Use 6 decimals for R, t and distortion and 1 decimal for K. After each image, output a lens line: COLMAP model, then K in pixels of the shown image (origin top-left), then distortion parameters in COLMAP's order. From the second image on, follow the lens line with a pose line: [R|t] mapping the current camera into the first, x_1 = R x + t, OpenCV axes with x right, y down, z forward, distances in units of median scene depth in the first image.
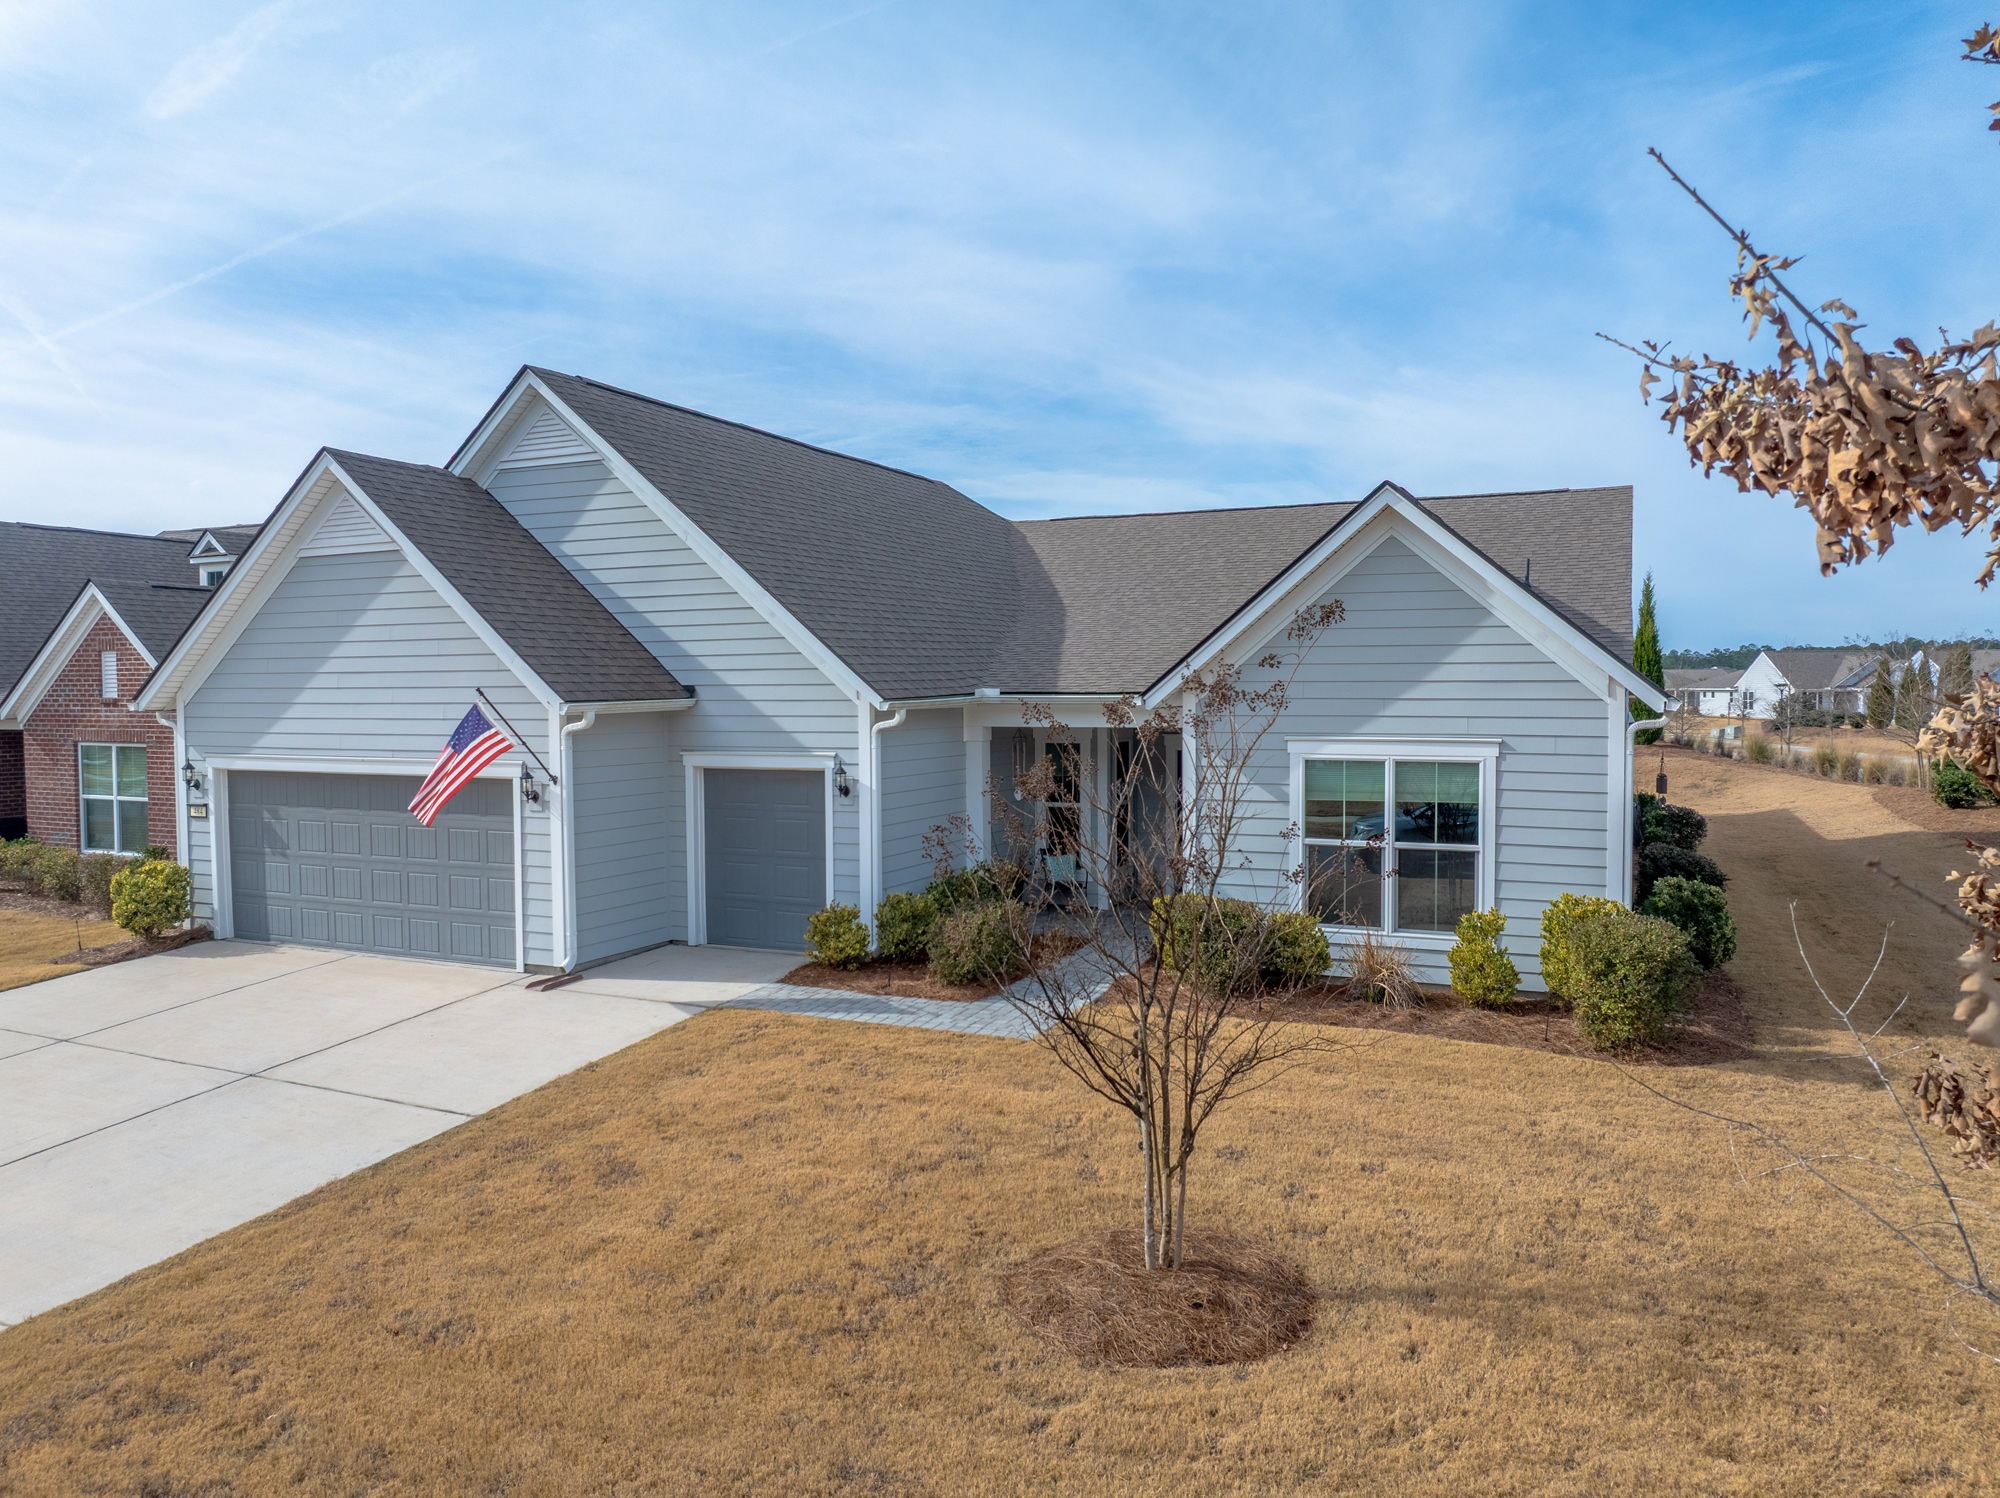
lens RADIAL K [[1412.8, 0, 1000.0], [0, 1412.8, 749.0], [0, 0, 1]] dist [-0.022921, 0.002621]
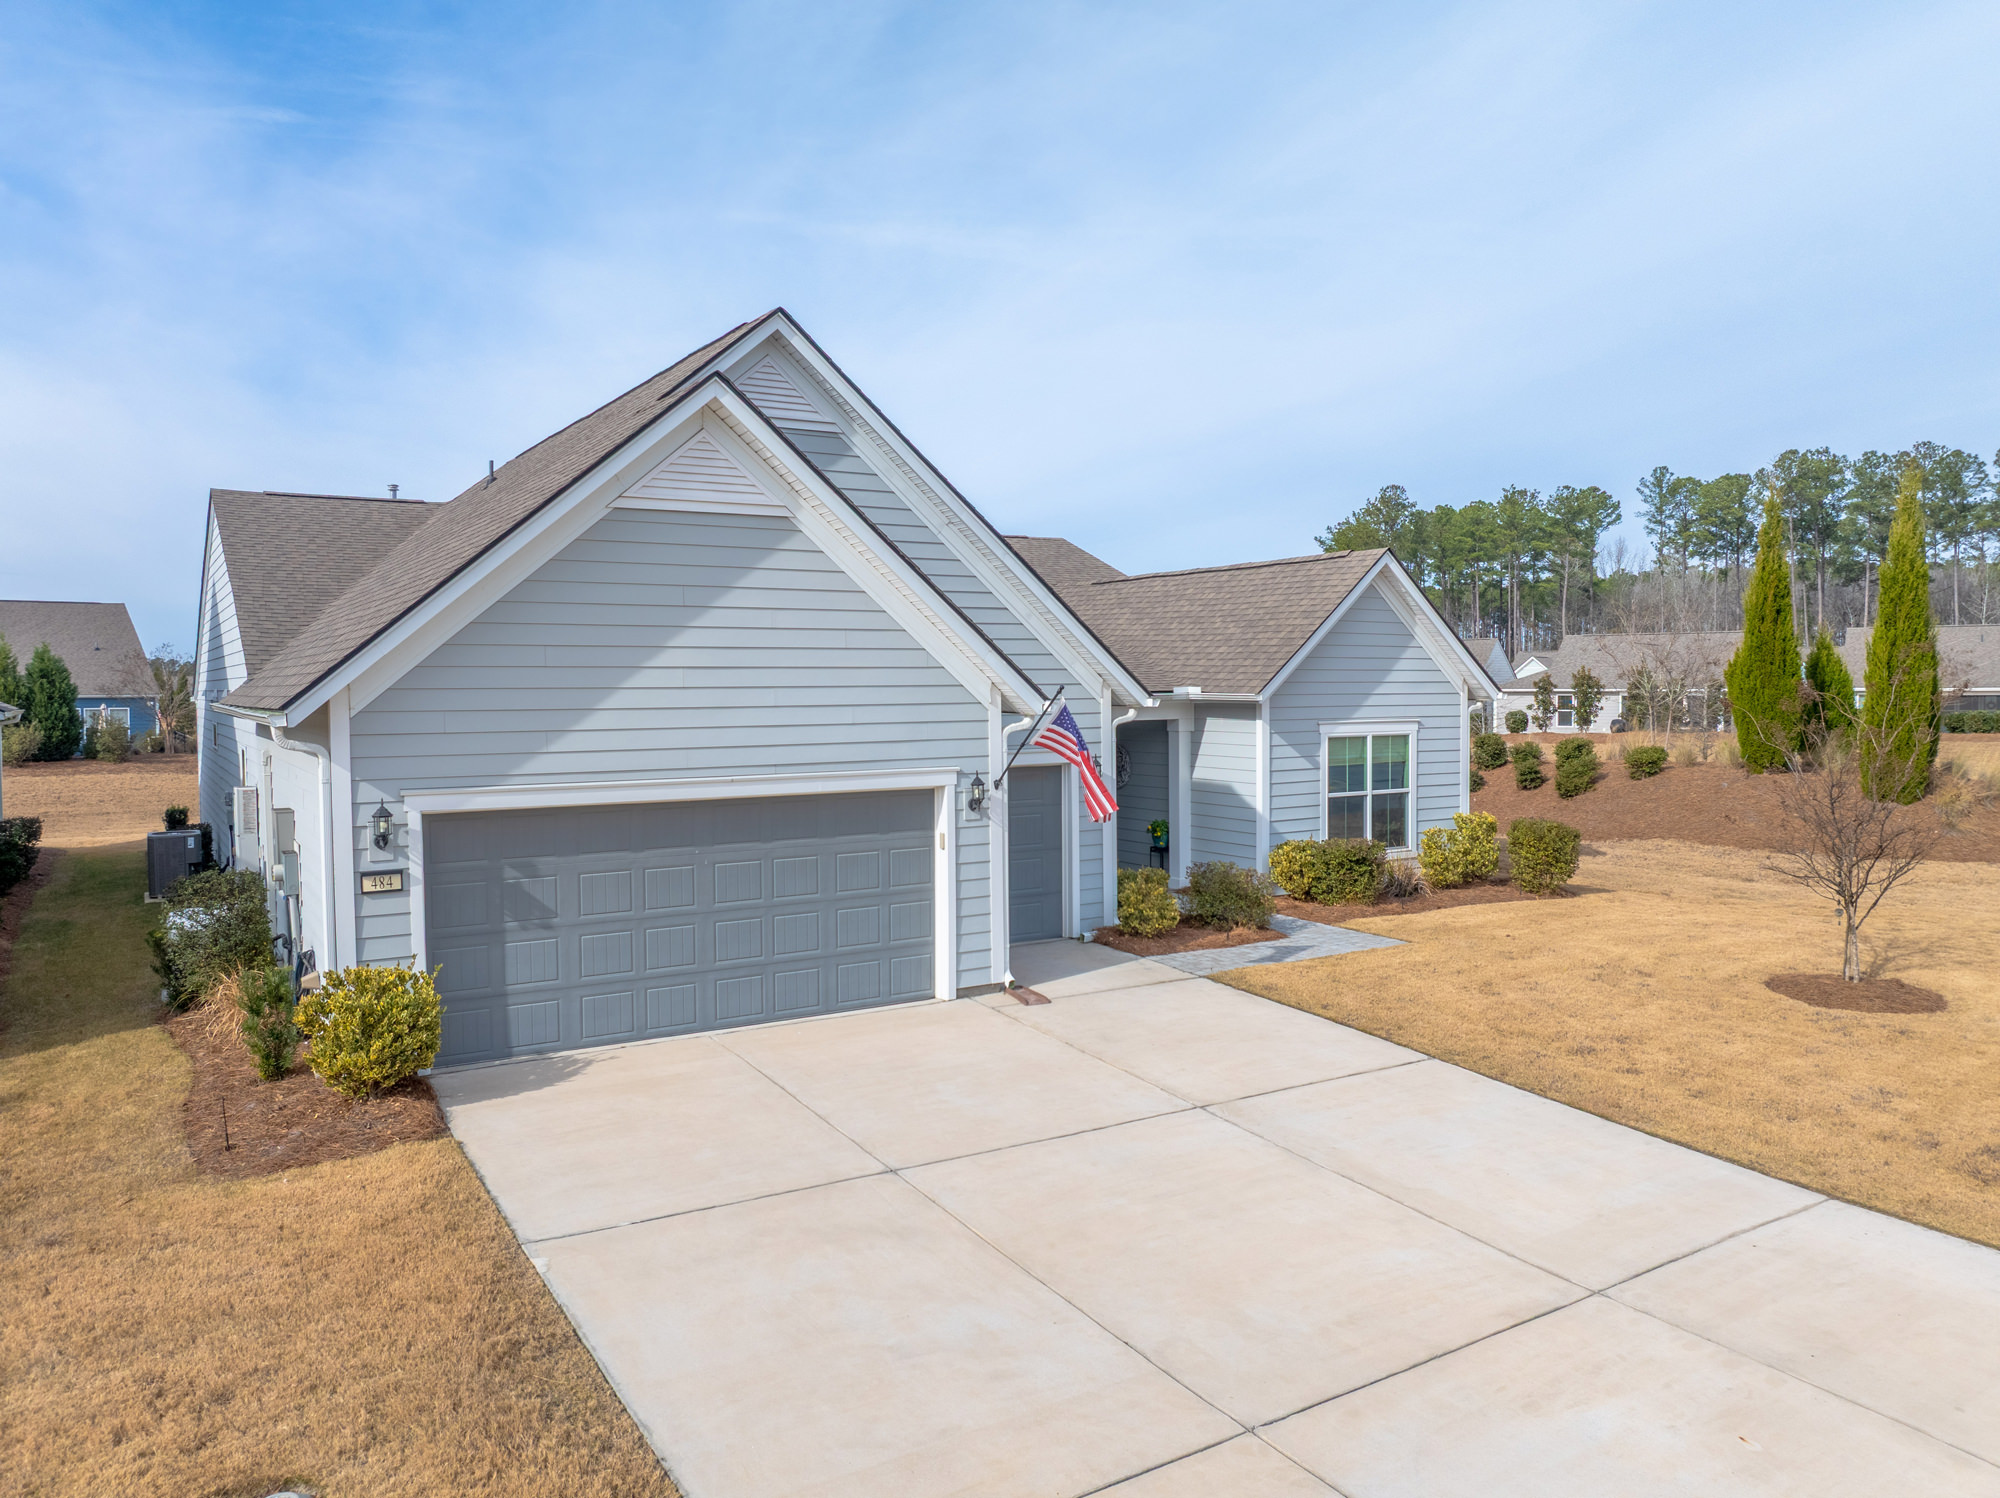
lens RADIAL K [[1412.8, 0, 1000.0], [0, 1412.8, 749.0], [0, 0, 1]] dist [-0.022921, 0.002621]
pose [[0.544738, -0.036160, 0.837826, -1.150770], [0.042676, 0.998971, 0.015367, -0.016722], [-0.837519, 0.027384, 0.545721, 0.503328]]
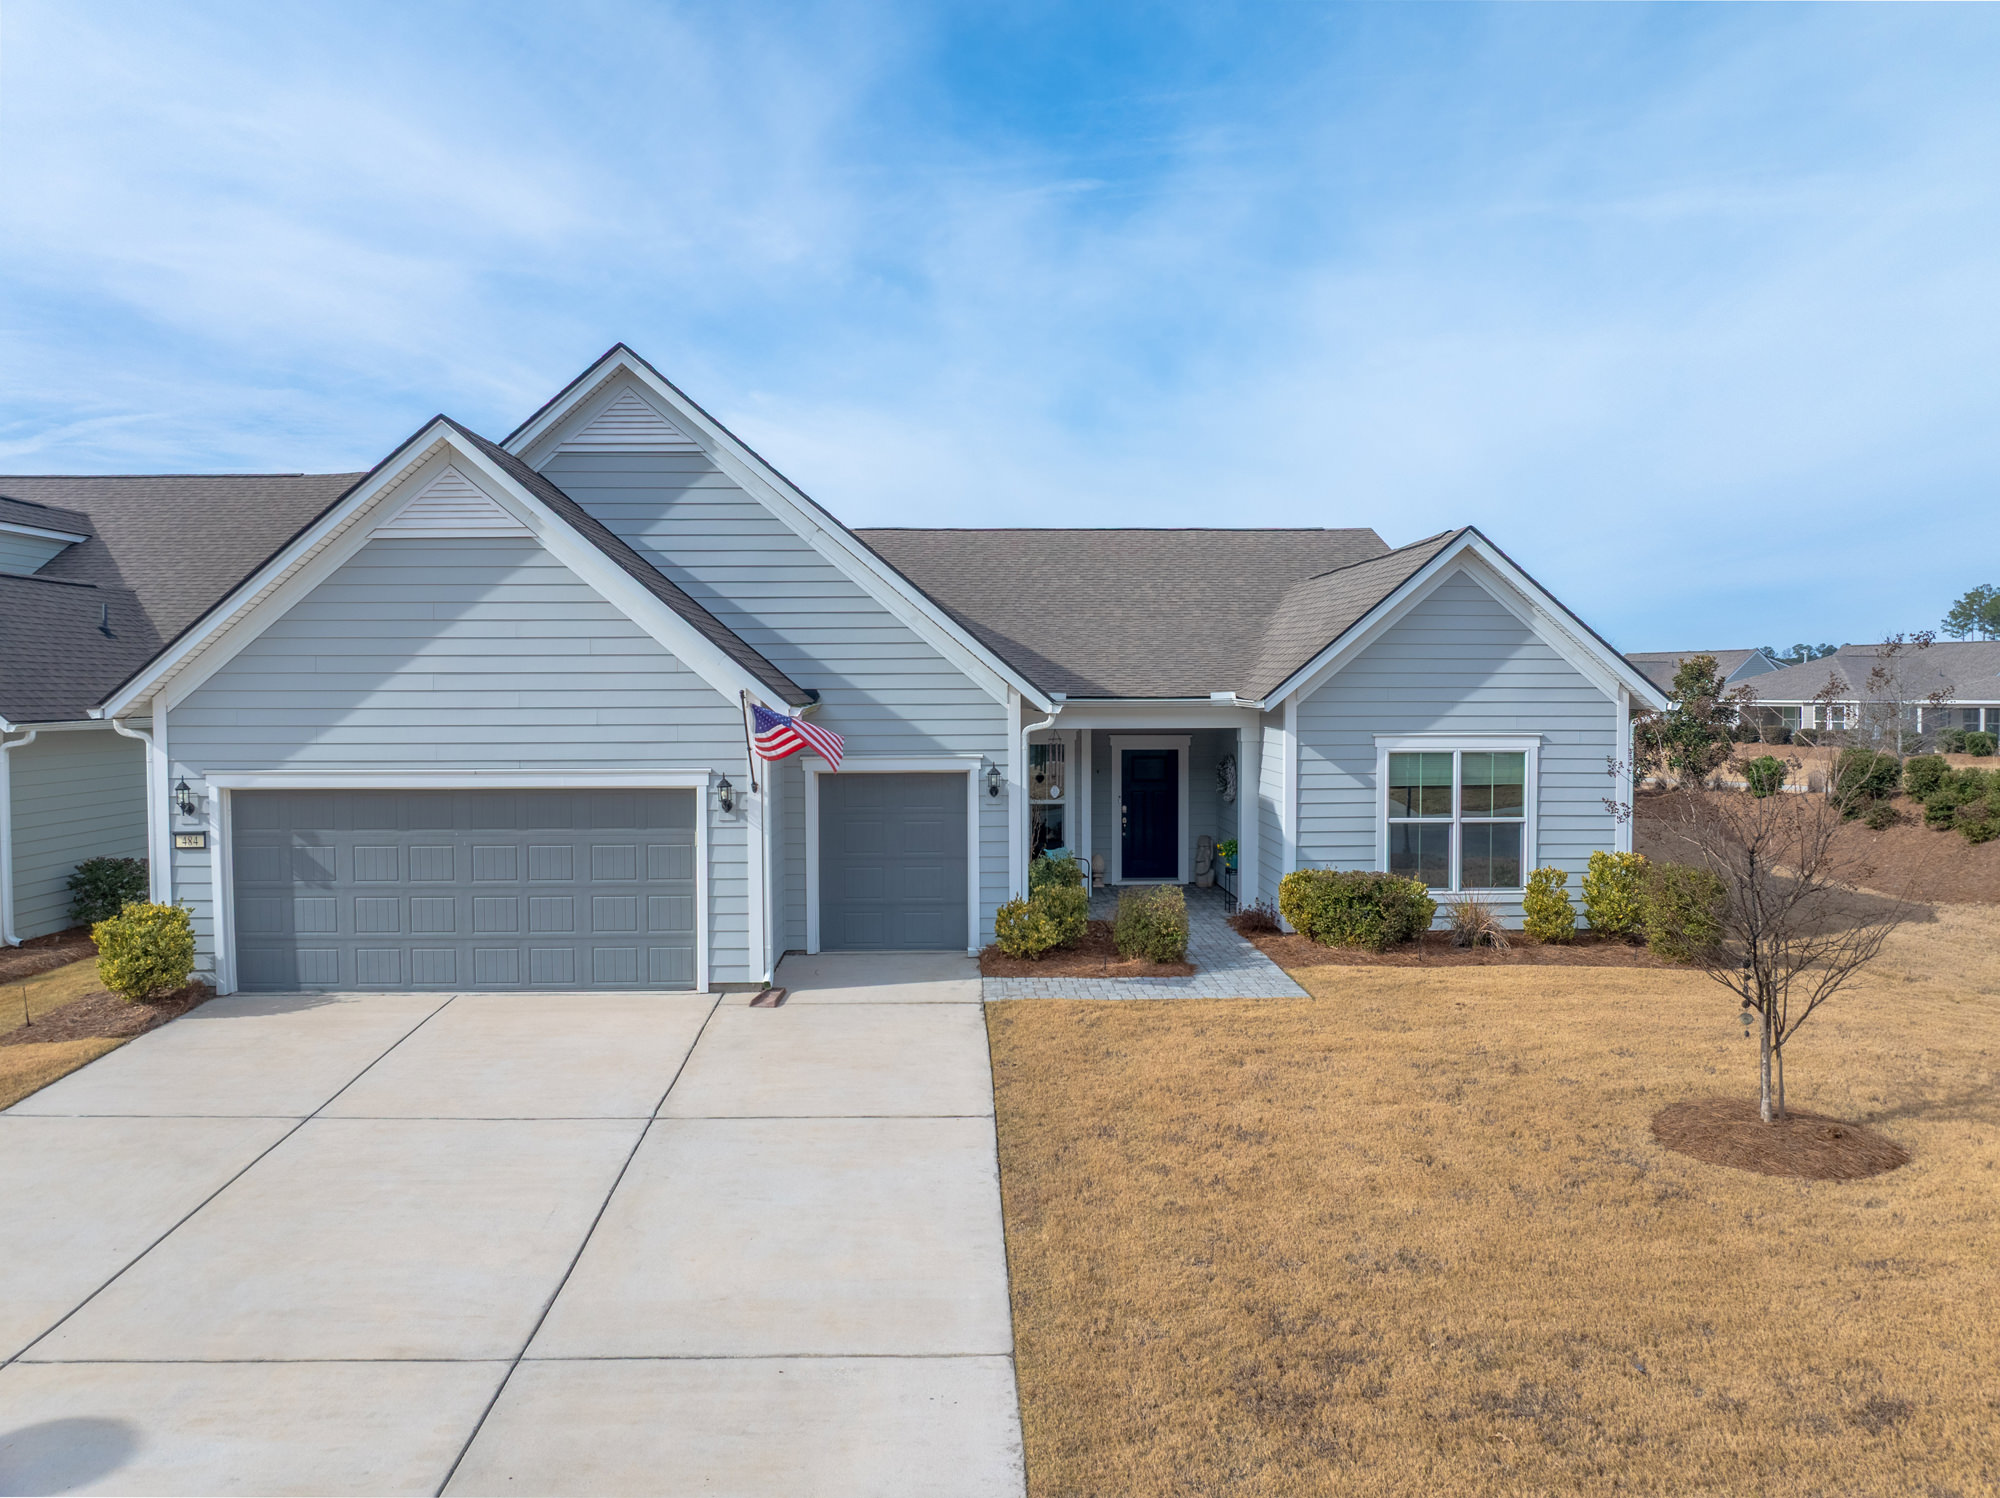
lens RADIAL K [[1397.8, 0, 1000.0], [0, 1397.8, 749.0], [0, 0, 1]] dist [-0.039112, 0.002039]
pose [[0.894697, -0.014603, 0.446435, -0.613865], [0.018414, 0.999822, -0.004199, 0.003410], [-0.446294, 0.011977, 0.894806, 0.082069]]
